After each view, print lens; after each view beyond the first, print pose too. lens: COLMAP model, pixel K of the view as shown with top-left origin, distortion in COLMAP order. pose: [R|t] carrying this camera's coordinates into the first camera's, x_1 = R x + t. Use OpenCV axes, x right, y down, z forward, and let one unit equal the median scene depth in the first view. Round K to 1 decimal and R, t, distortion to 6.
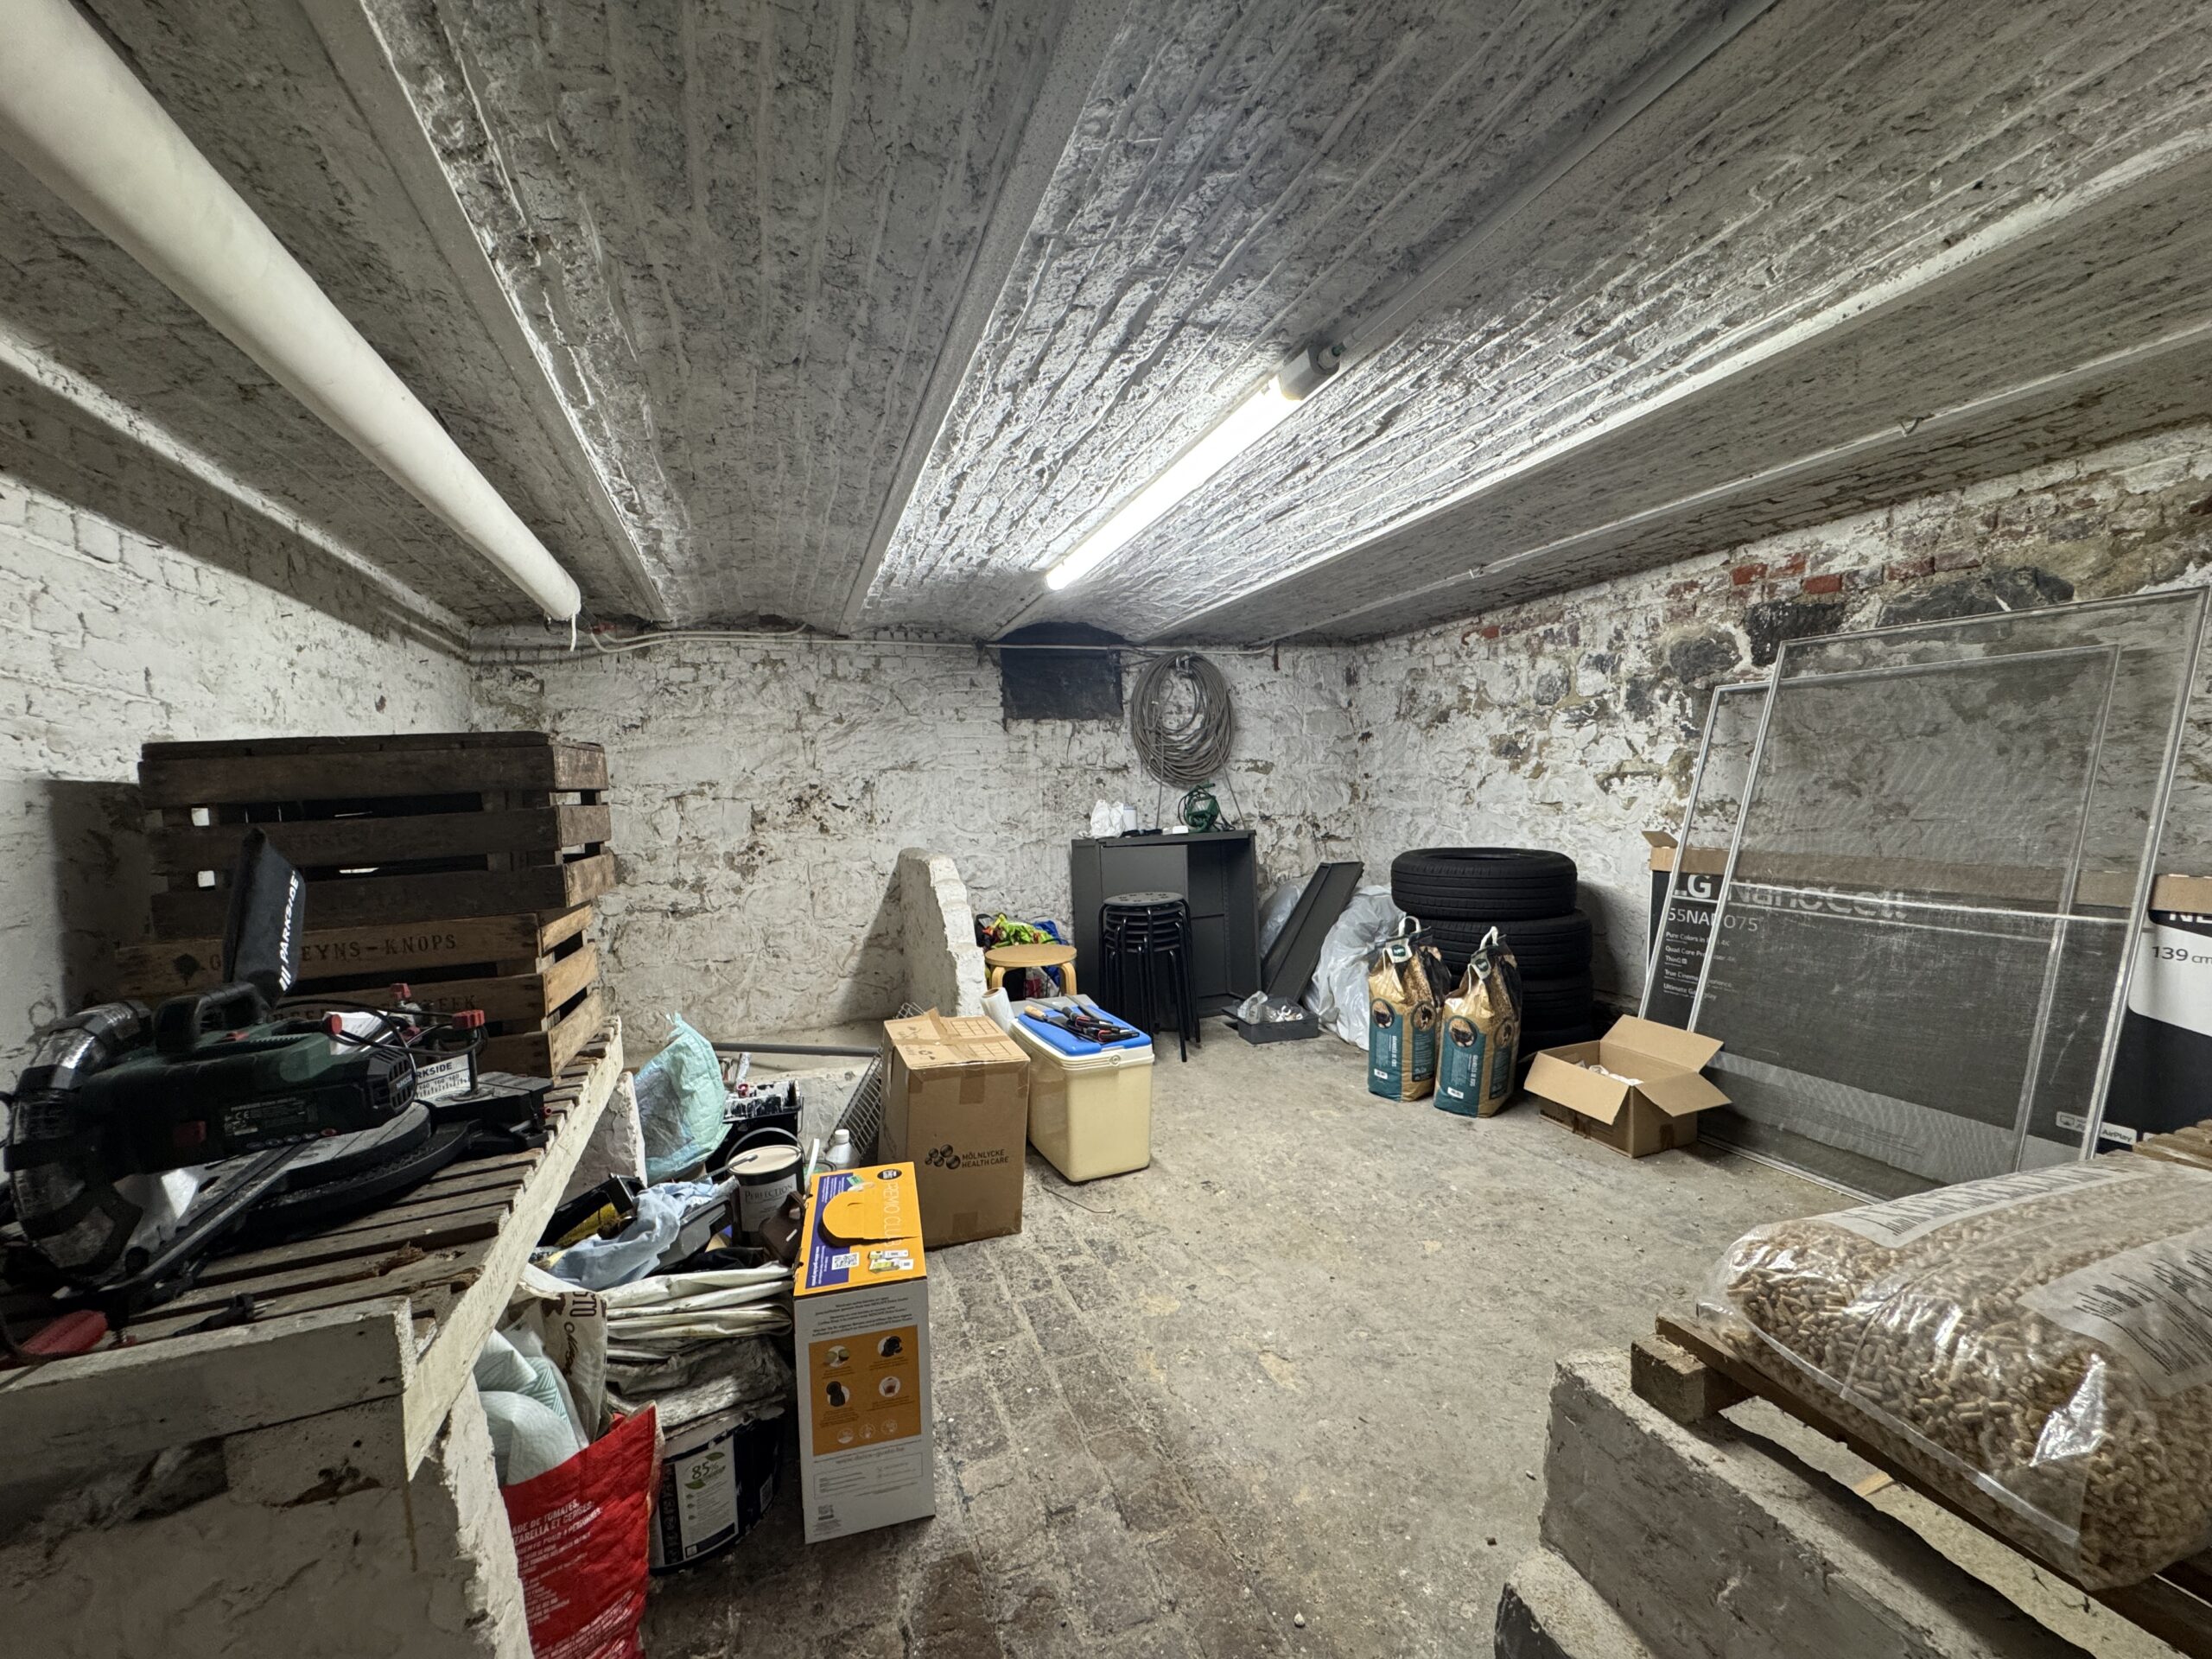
lens RADIAL K [[893.1, 0, 1106.0], [0, 893.1, 829.5], [0, 0, 1]] dist [-0.001576, 0.000112]
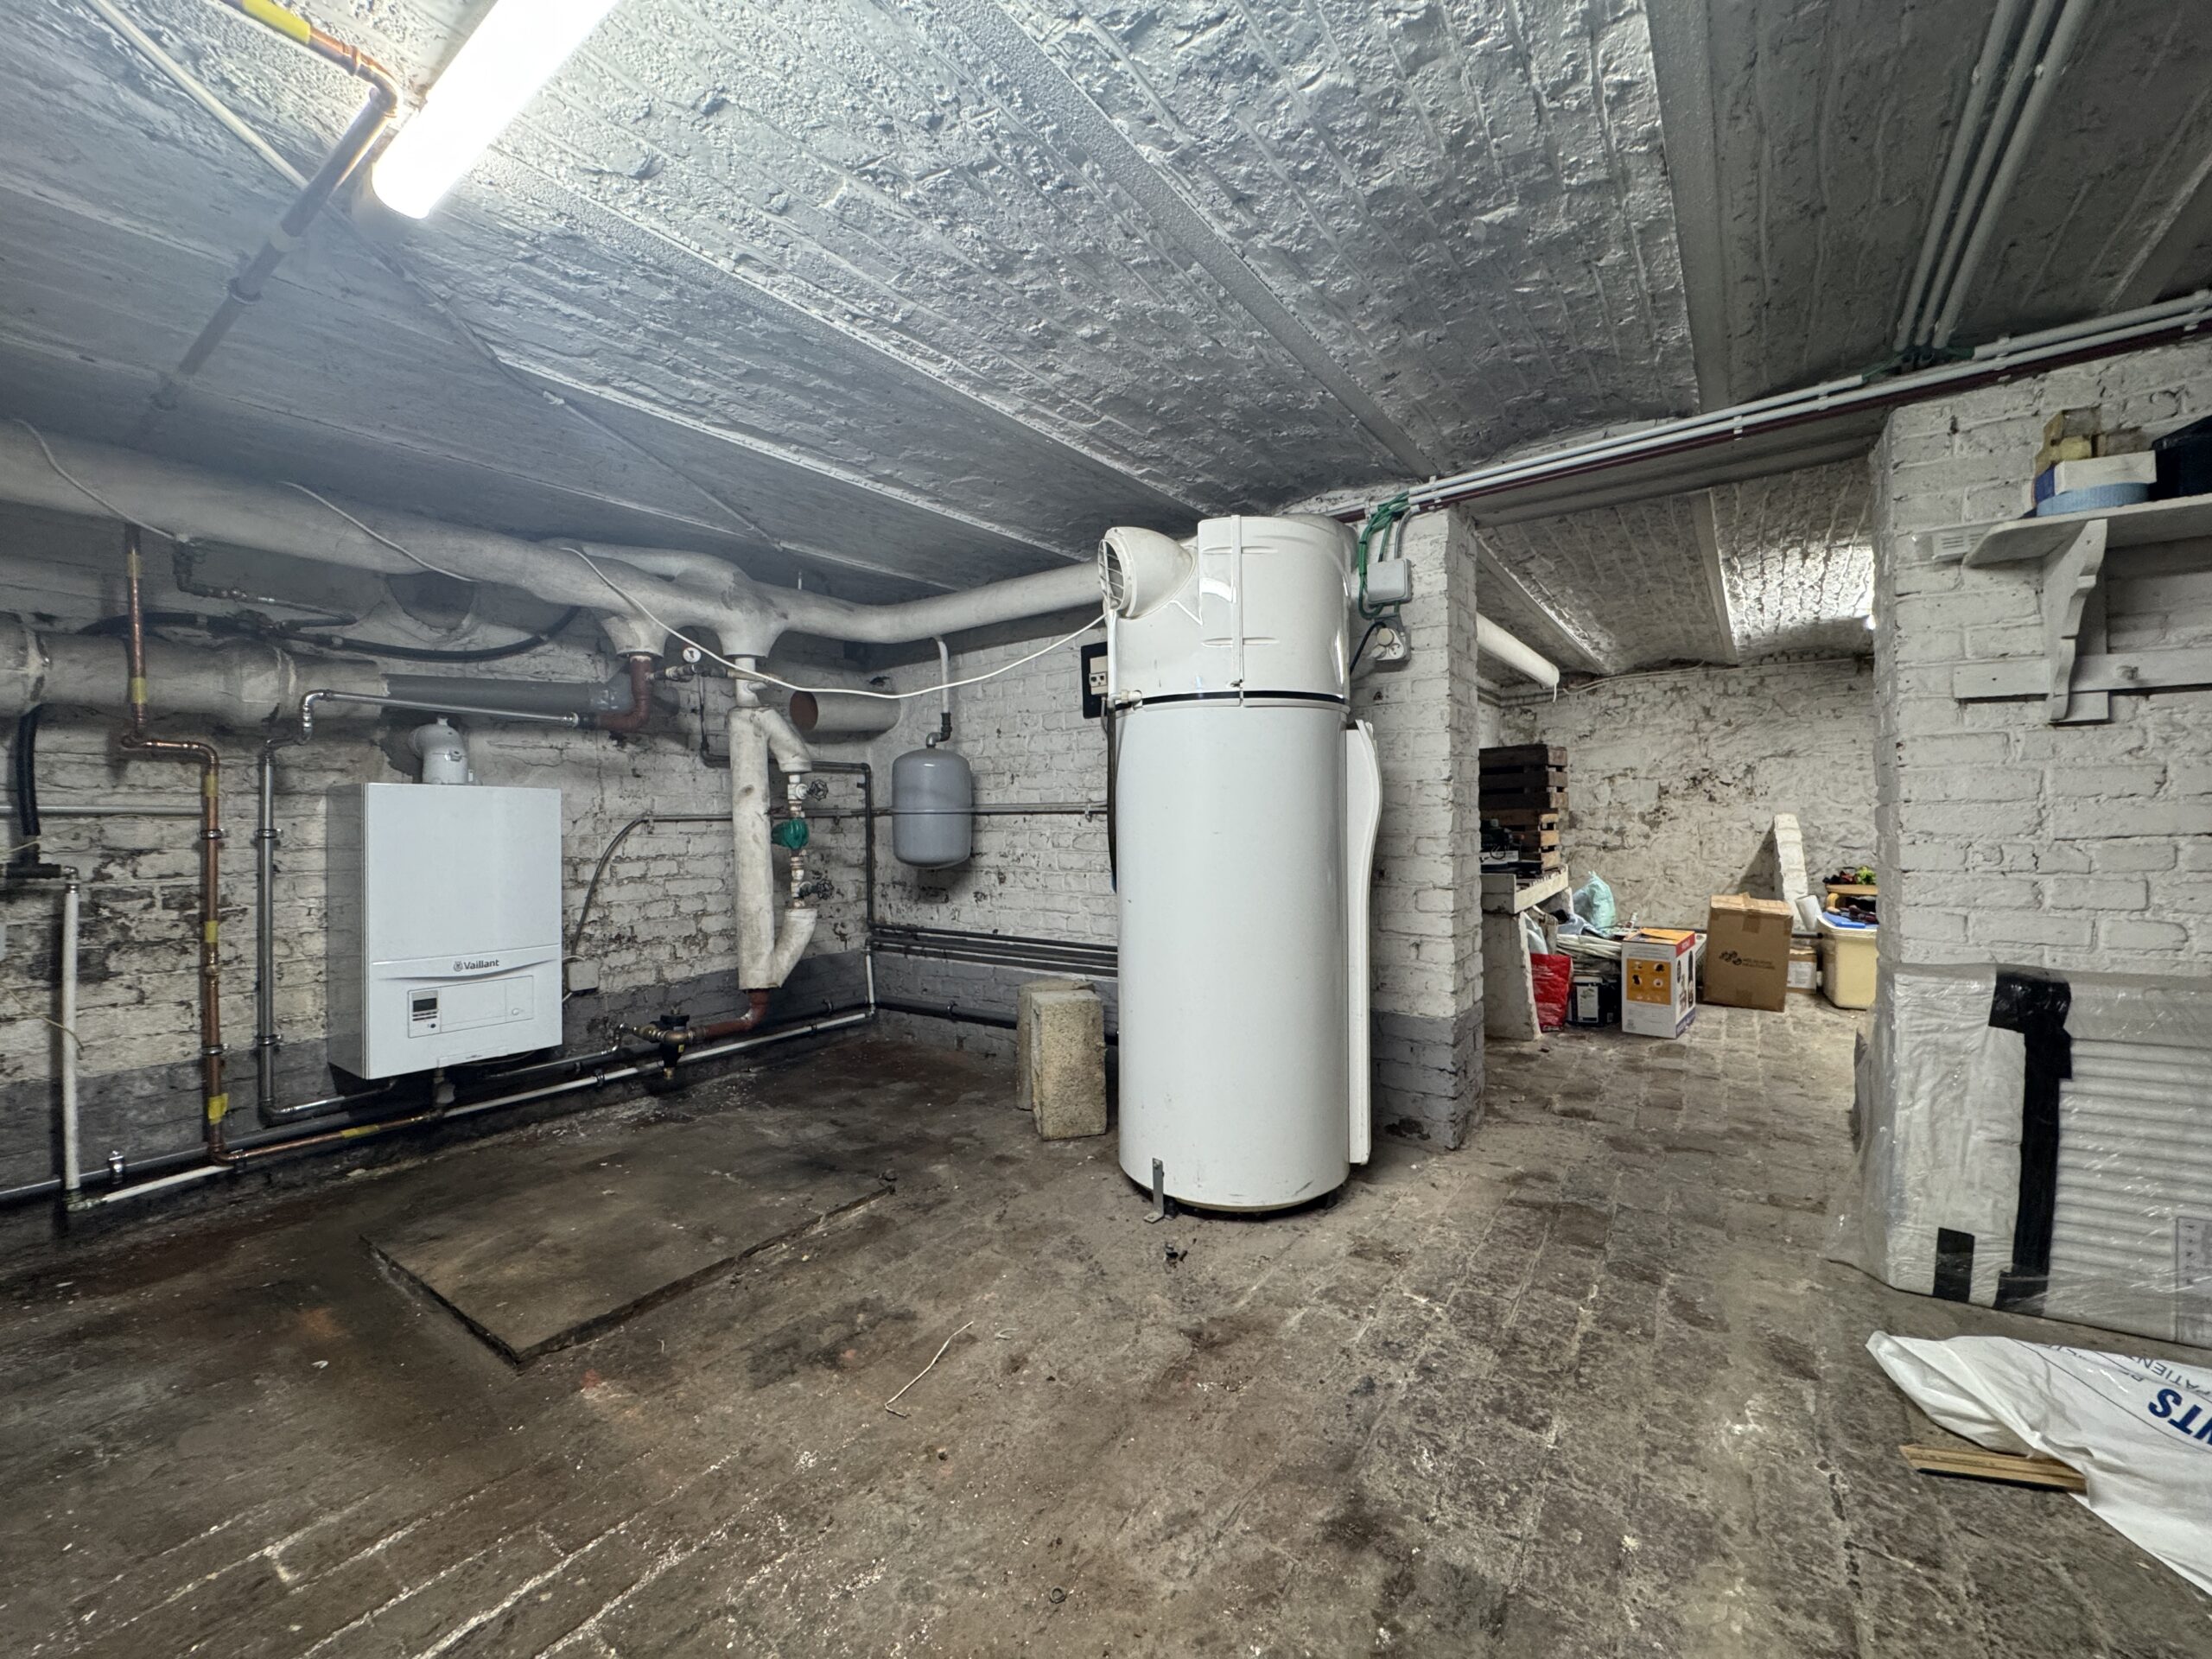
lens RADIAL K [[893.1, 0, 1106.0], [0, 893.1, 829.5], [0, 0, 1]] dist [-0.001576, 0.000112]
pose [[0.548952, 0.037167, -0.835027, 0.382172], [-0.037949, 0.999089, 0.019521, 0.061931], [0.834992, 0.020972, 0.549863, -0.668755]]
